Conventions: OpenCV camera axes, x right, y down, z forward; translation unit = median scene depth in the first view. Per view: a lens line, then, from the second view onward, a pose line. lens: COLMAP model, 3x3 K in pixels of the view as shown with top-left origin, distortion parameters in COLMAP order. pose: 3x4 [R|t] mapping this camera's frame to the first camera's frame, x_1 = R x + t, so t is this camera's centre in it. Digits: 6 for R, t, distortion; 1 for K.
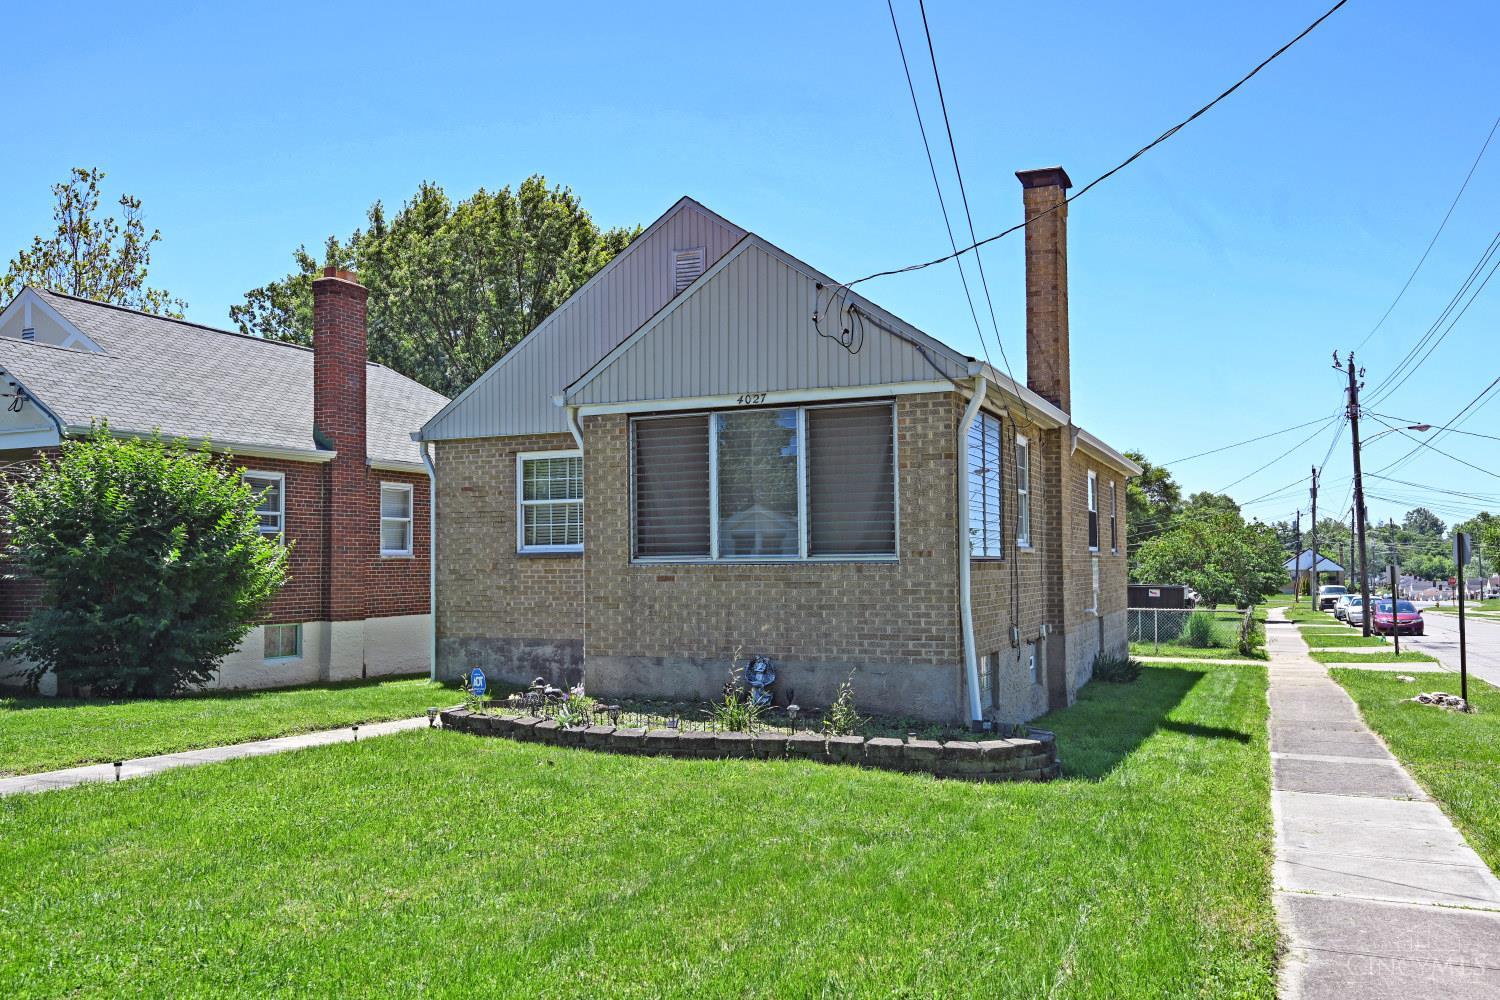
lens RADIAL K [[1197.6, 0, 717.1], [0, 1197.6, 496.5], [0, 0, 1]] dist [-0.006767, 0.003262]
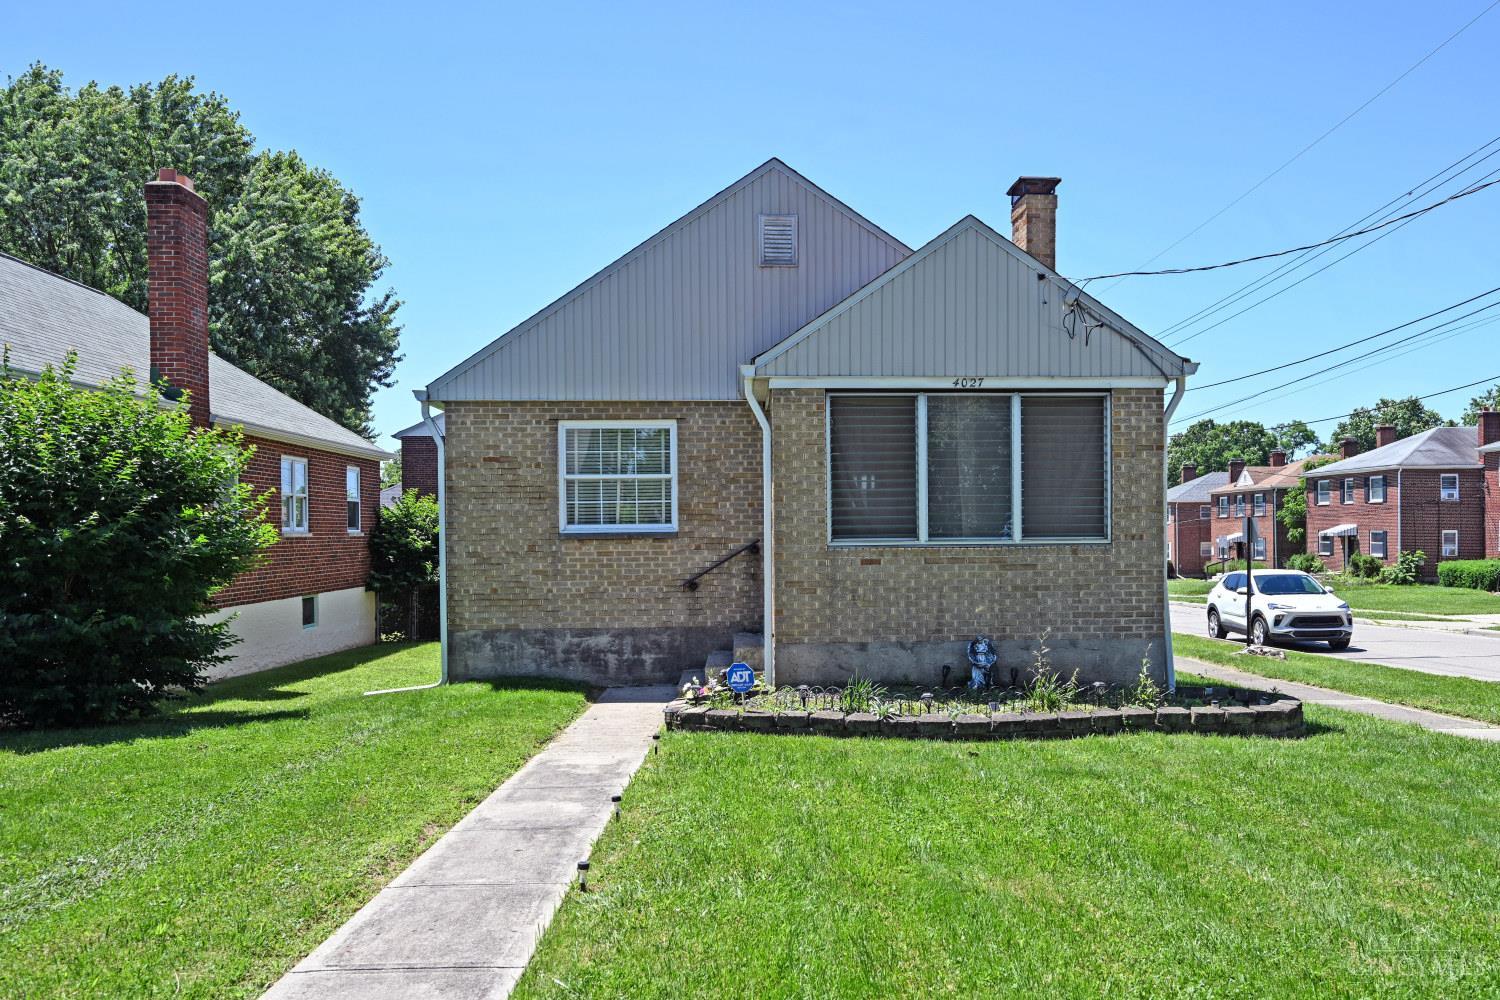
lens RADIAL K [[1209.5, 0, 802.8], [0, 1209.5, 533.3], [0, 0, 1]] dist [-0.000709, -0.006516]
pose [[0.887866, 0.001370, 0.460099, -0.533055], [-0.025424, 0.998614, 0.046087, 0.001408], [-0.459398, -0.052617, 0.886671, 0.151025]]
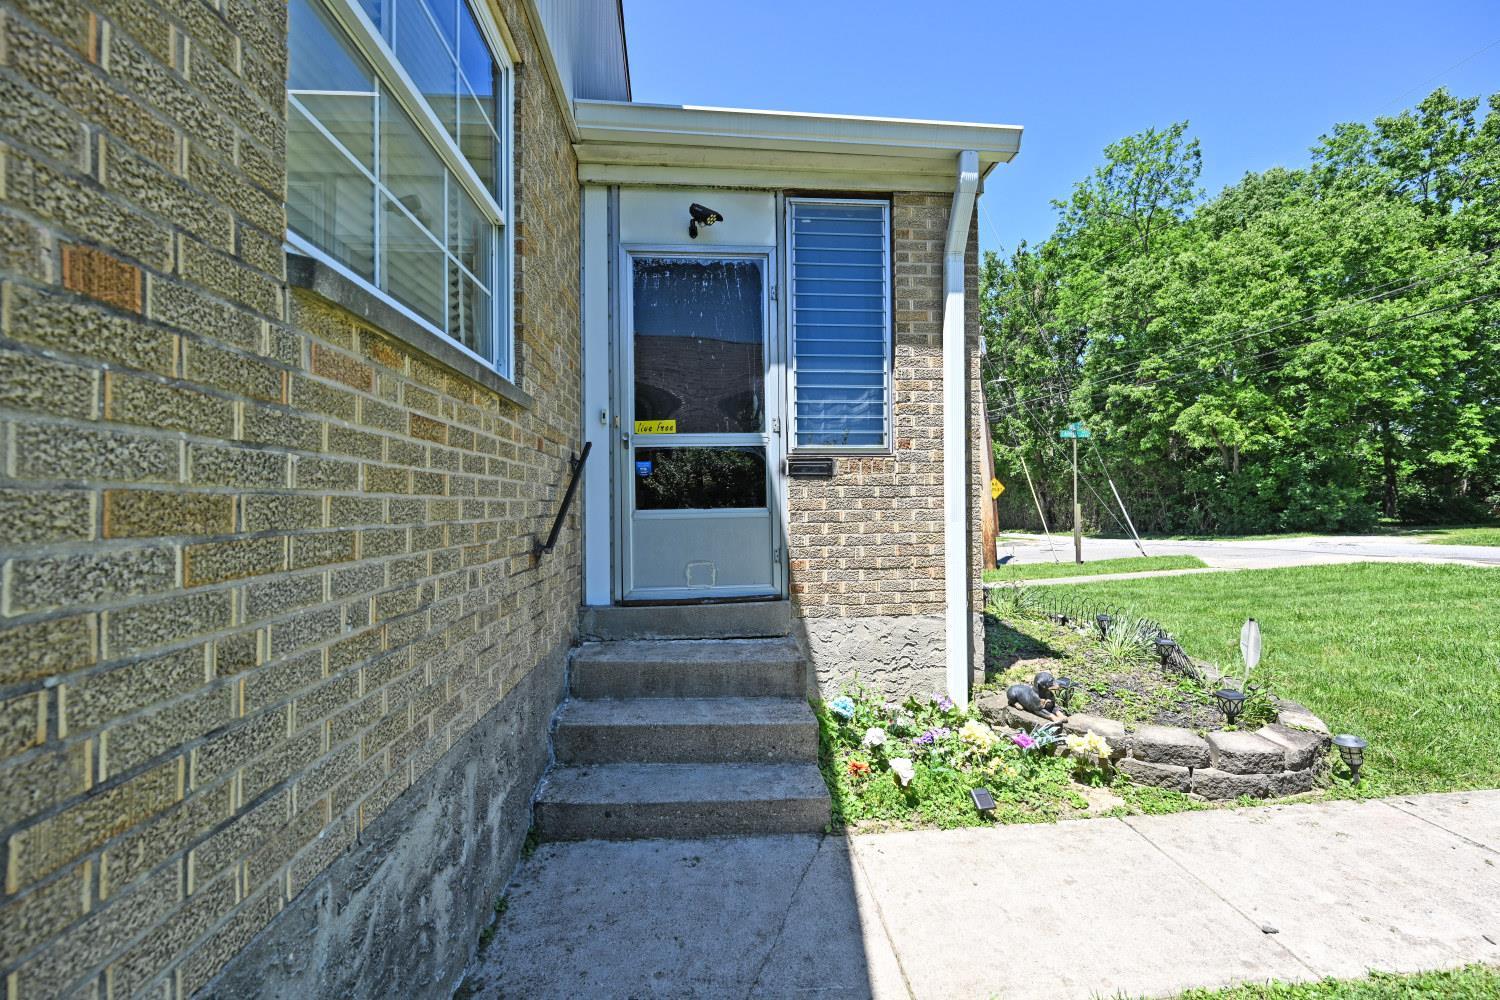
lens RADIAL K [[609.2, 0, 750.9], [0, 609.2, 497.7], [0, 0, 1]] dist [-0.002274, 0.000910]
pose [[-0.486058, 0.026505, 0.873524, -0.316248], [-0.032135, 0.998322, -0.048172, 0.096160], [-0.873335, -0.051485, -0.484391, 1.248676]]
